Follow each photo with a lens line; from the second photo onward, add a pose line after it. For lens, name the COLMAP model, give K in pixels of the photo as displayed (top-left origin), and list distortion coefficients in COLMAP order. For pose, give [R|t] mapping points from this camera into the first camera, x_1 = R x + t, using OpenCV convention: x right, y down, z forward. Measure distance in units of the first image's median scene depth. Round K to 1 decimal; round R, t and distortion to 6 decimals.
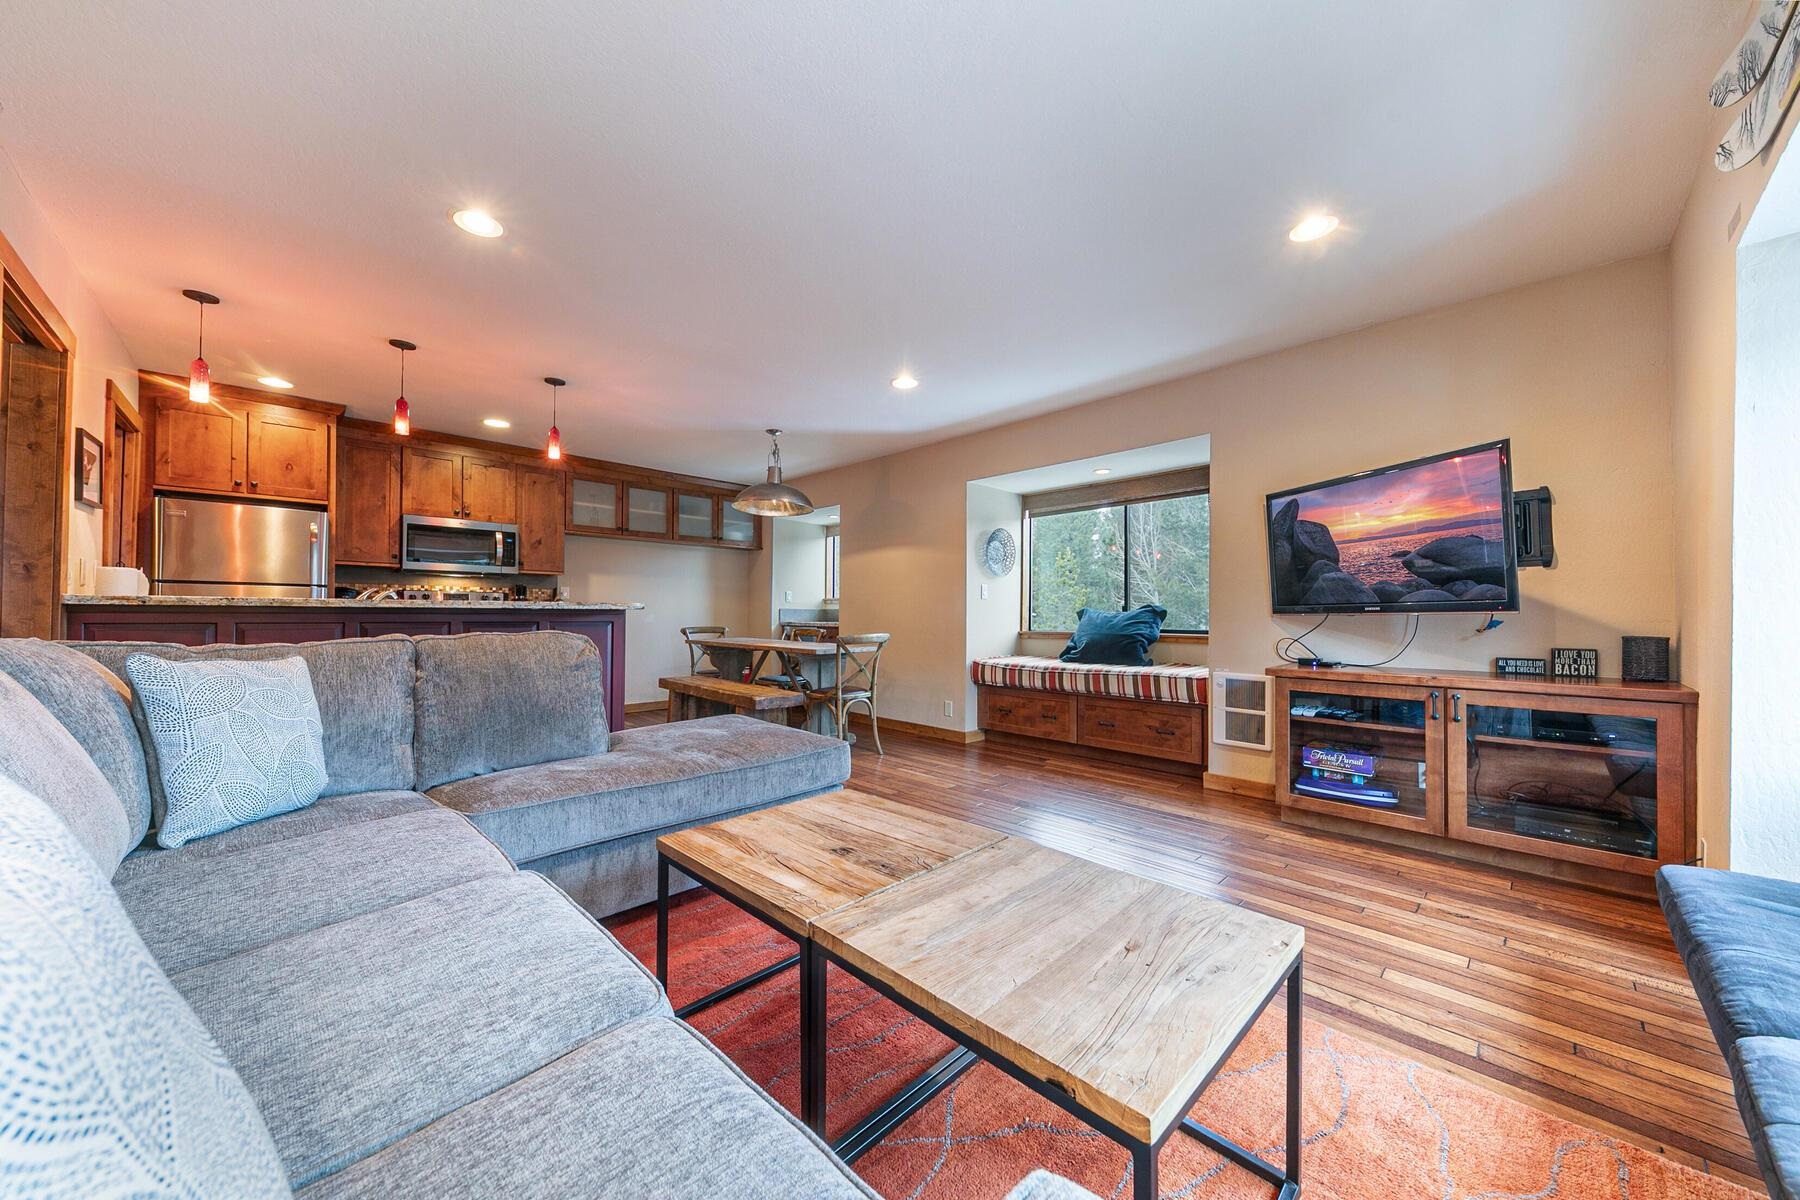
lens RADIAL K [[623.8, 0, 897.7], [0, 623.8, 604.4], [0, 0, 1]] dist [0.000640, -0.002460]
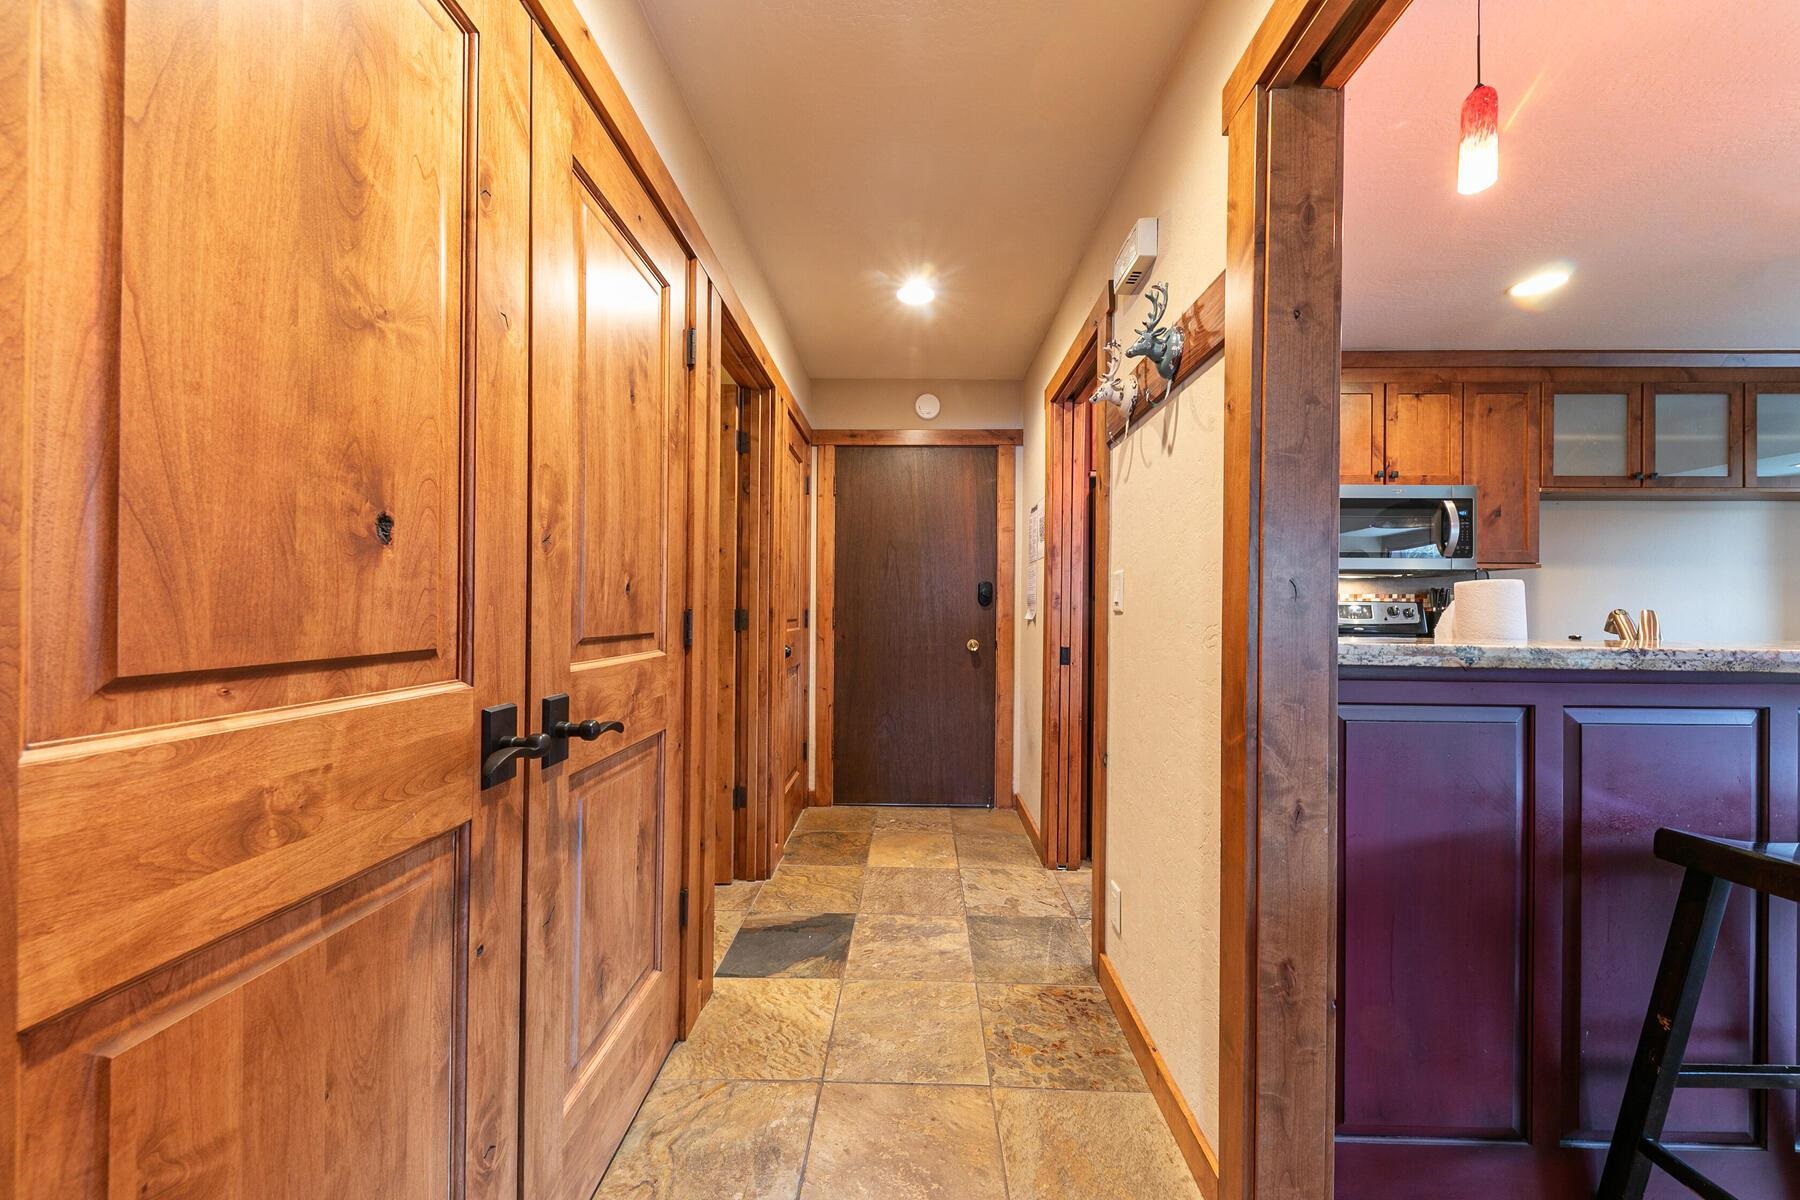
lens RADIAL K [[623.8, 0, 897.7], [0, 623.8, 604.4], [0, 0, 1]] dist [0.000640, -0.002460]
pose [[0.694849, -0.006618, -0.719125, -0.735796], [0.009278, 0.999957, -0.000238, -0.027646], [0.719096, -0.006507, 0.694881, 0.274590]]
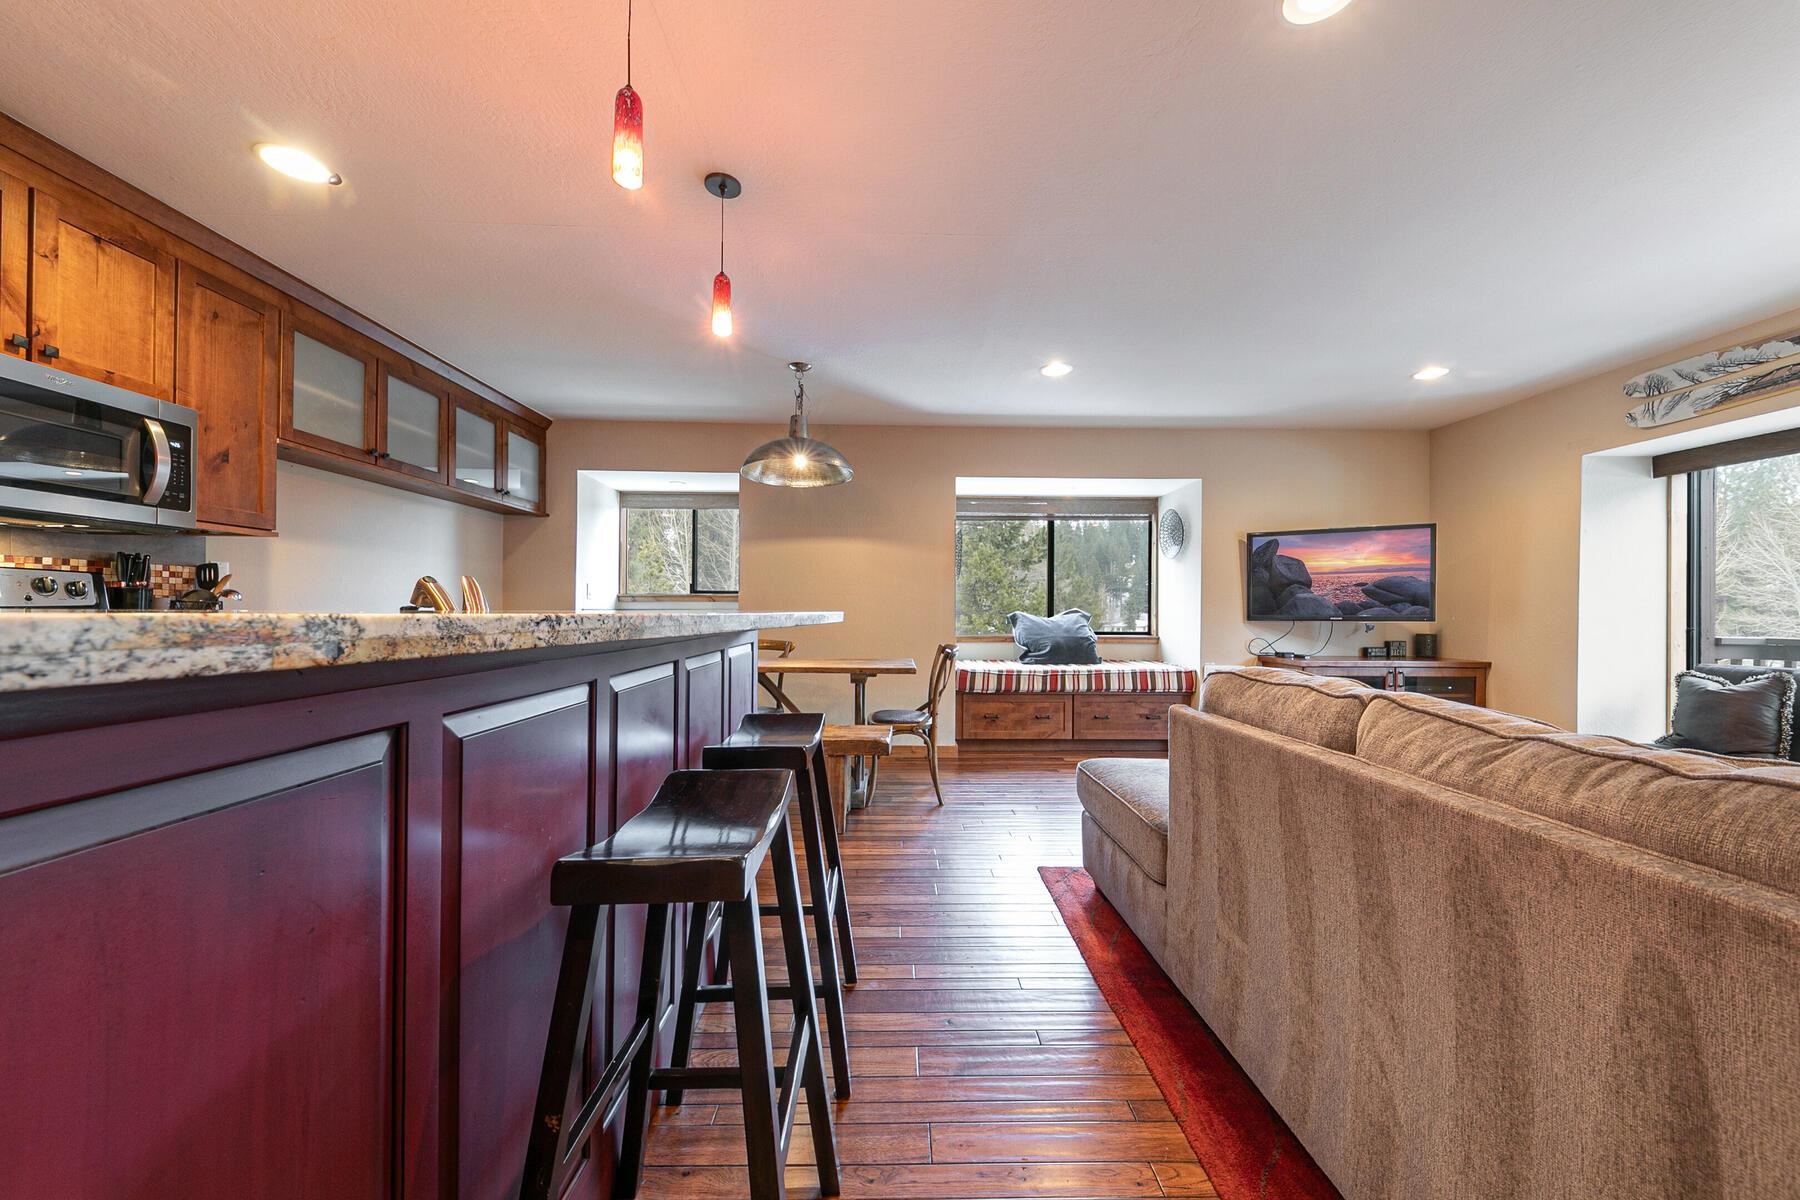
lens RADIAL K [[641.6, 0, 899.8], [0, 641.6, 614.9], [0, 0, 1]] dist [0.001222, -0.002149]
pose [[0.690614, -0.003584, 0.723215, -0.771298], [-0.017698, 0.999605, 0.021853, -0.012303], [-0.723007, -0.027891, 0.690277, 0.478310]]
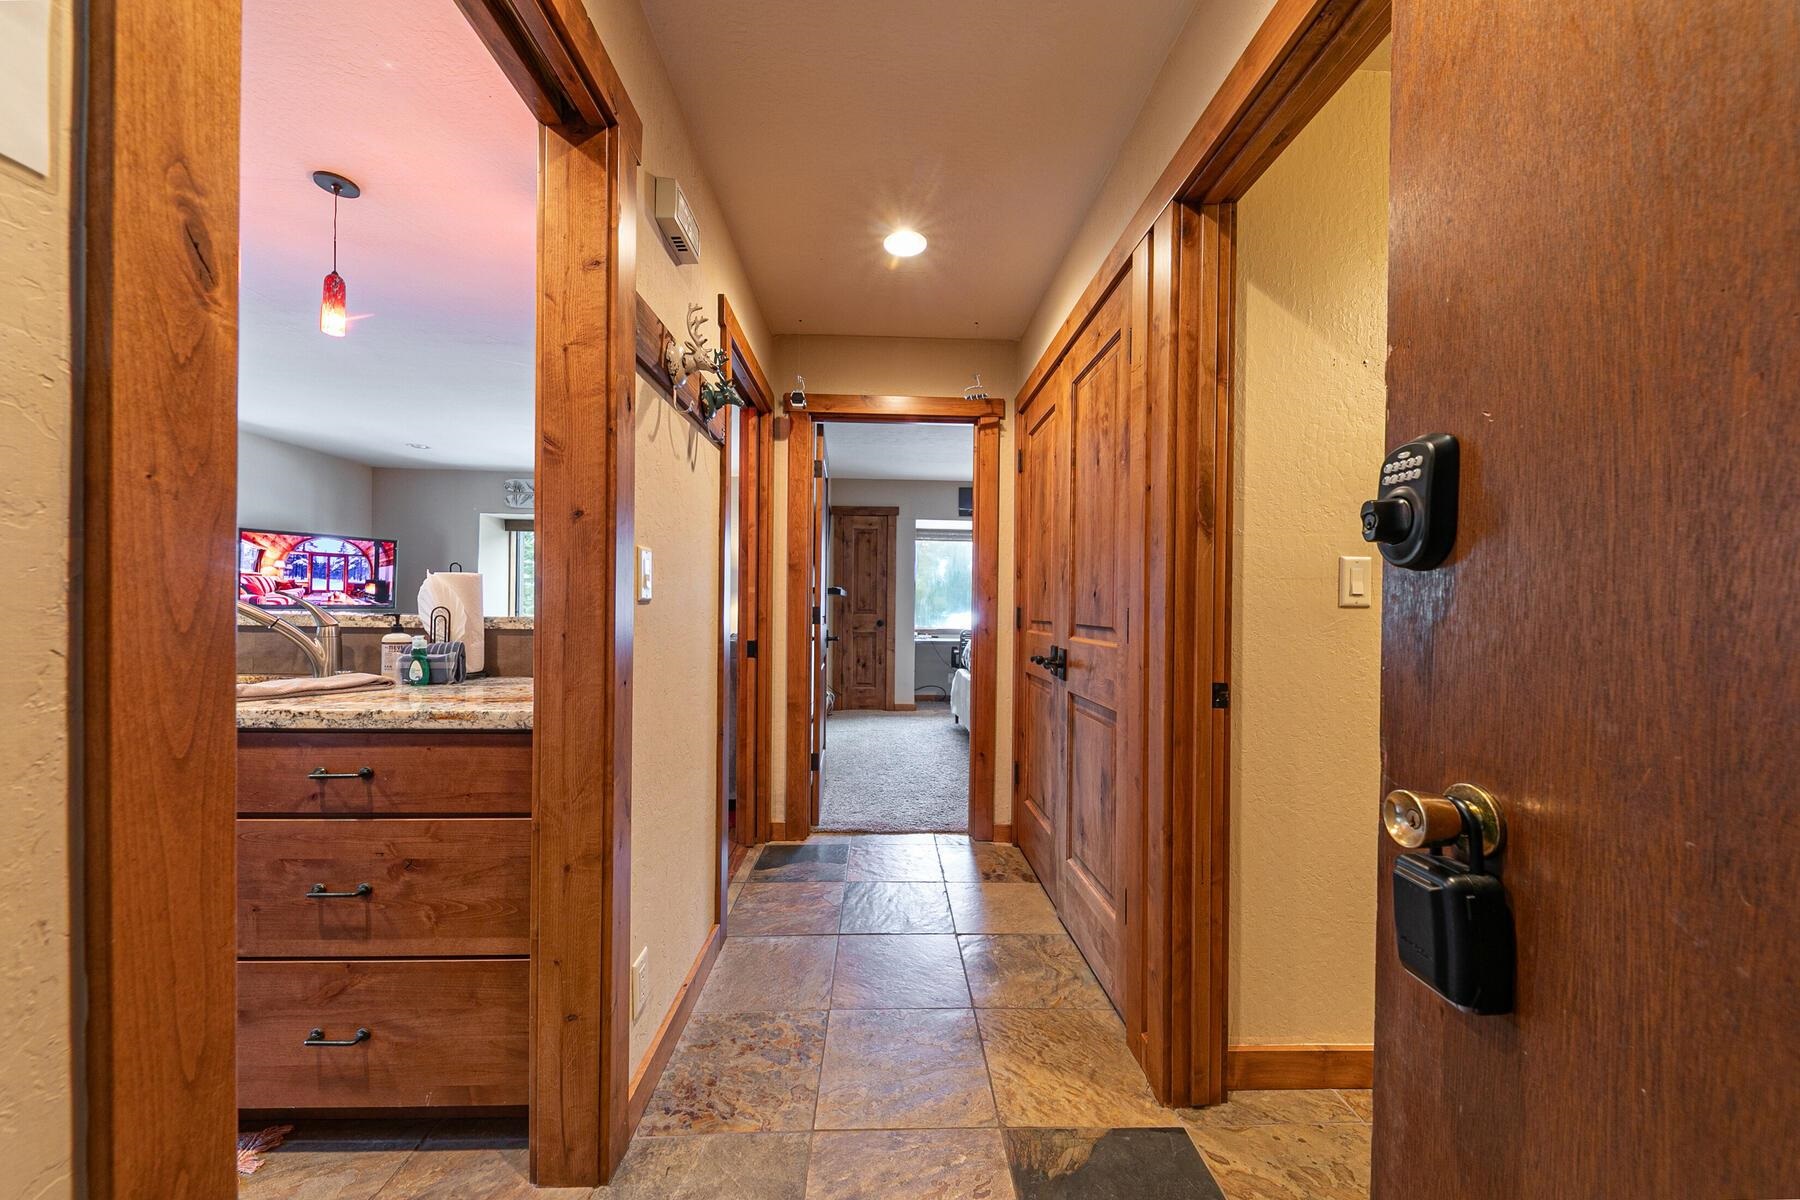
lens RADIAL K [[623.8, 0, 897.7], [0, 623.8, 604.4], [0, 0, 1]] dist [0.000640, -0.002460]
pose [[-0.735666, -0.013116, 0.677217, -1.272195], [-0.031165, 0.999409, -0.014499, -0.017988], [-0.676627, -0.031772, -0.735640, 0.846289]]
